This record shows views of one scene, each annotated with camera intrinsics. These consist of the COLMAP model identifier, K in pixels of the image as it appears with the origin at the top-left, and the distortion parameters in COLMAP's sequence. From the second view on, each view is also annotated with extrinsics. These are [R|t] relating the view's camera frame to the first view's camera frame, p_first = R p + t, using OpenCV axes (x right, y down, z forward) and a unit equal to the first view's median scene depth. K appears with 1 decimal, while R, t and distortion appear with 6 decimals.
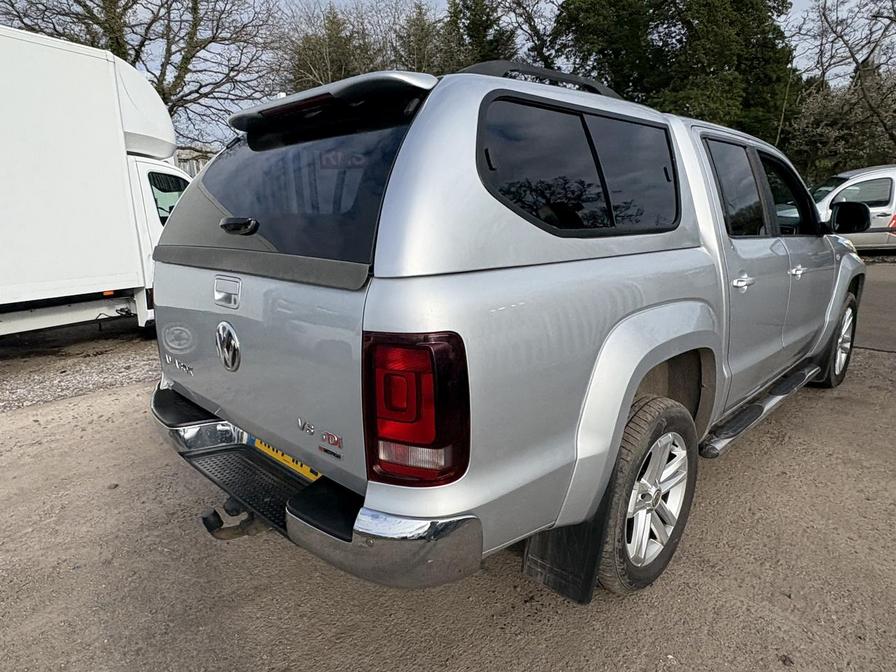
lens RADIAL K [[551.4, 0, 448.0], [0, 551.4, 336.0], [0, 0, 1]] dist [-0.001626, -0.000341]
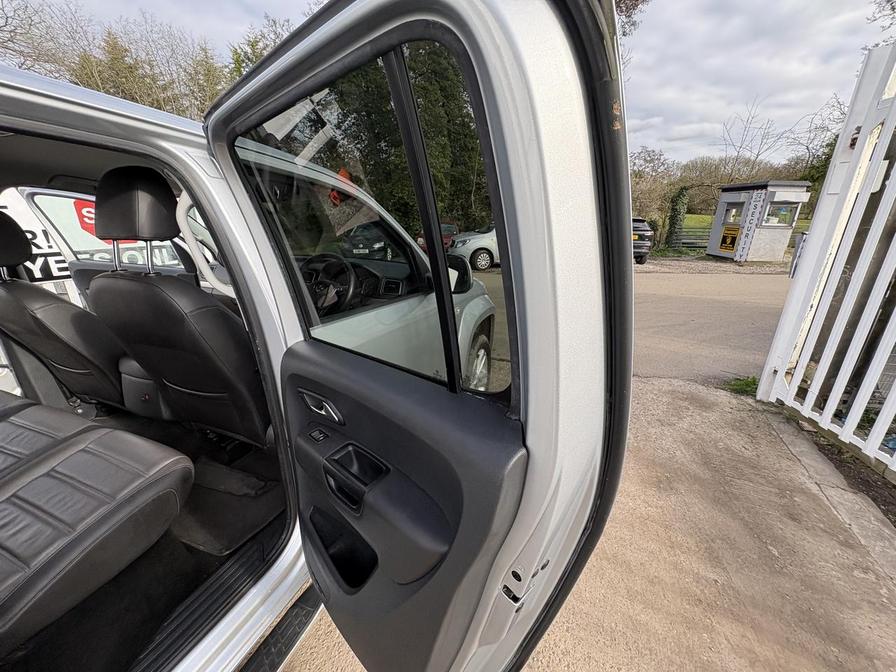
lens RADIAL K [[356.8, 0, 447.0], [0, 356.8, 333.0], [0, 0, 1]] dist [-0.000145, -0.000368]
pose [[0.910794, -0.084565, 0.404107, 0.081155], [0.059657, 0.995483, 0.073861, -0.025893], [-0.408528, -0.043164, 0.911725, 0.086013]]
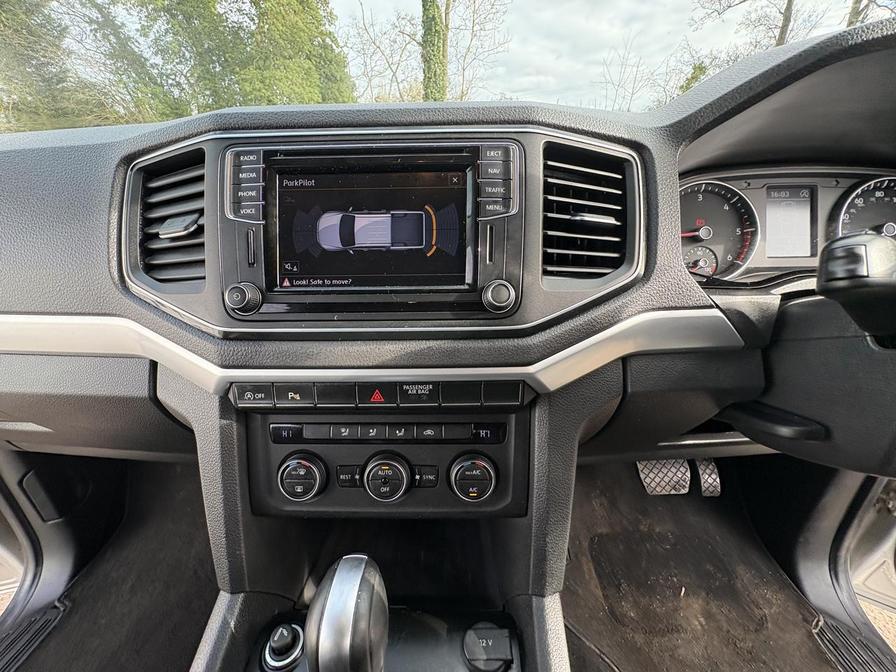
lens RADIAL K [[360.9, 0, 446.4], [0, 360.9, 331.7], [0, 0, 1]] dist [0.000738, -0.000362]
pose [[0.715903, -0.262701, 0.646894, 0.071314], [0.163434, 0.963828, 0.210537, -0.033529], [-0.678802, -0.044999, 0.732941, 0.185708]]
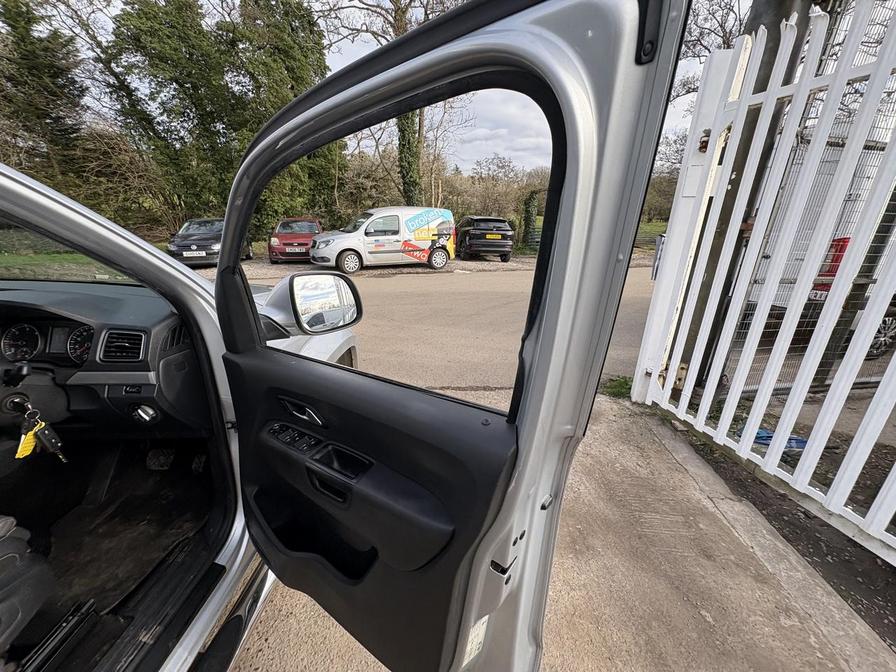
lens RADIAL K [[357.9, 0, 447.0], [0, 357.9, 334.8], [0, 0, 1]] dist [-0.002522, -0.000198]
pose [[0.719286, -0.162200, 0.675514, 0.102848], [0.118054, 0.986758, 0.111230, -0.032487], [-0.684610, -0.000260, 0.728910, 0.110338]]
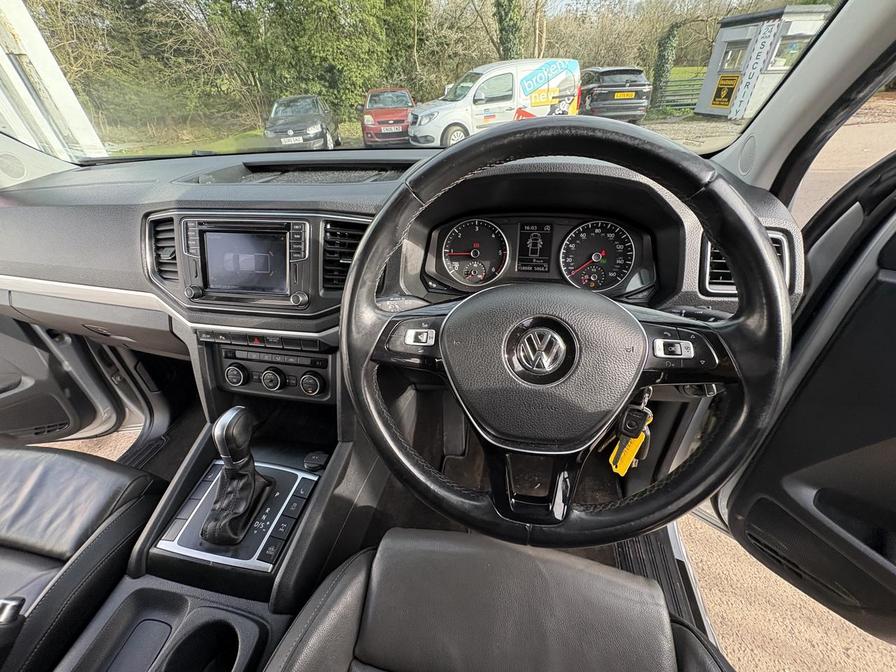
lens RADIAL K [[357.9, 0, 447.0], [0, 357.9, 334.8], [0, 0, 1]] dist [-0.002522, -0.000198]
pose [[0.827006, -0.321428, 0.461243, 0.078267], [0.150431, 0.917039, 0.369338, -0.038178], [-0.541693, -0.236059, 0.806749, 0.162593]]
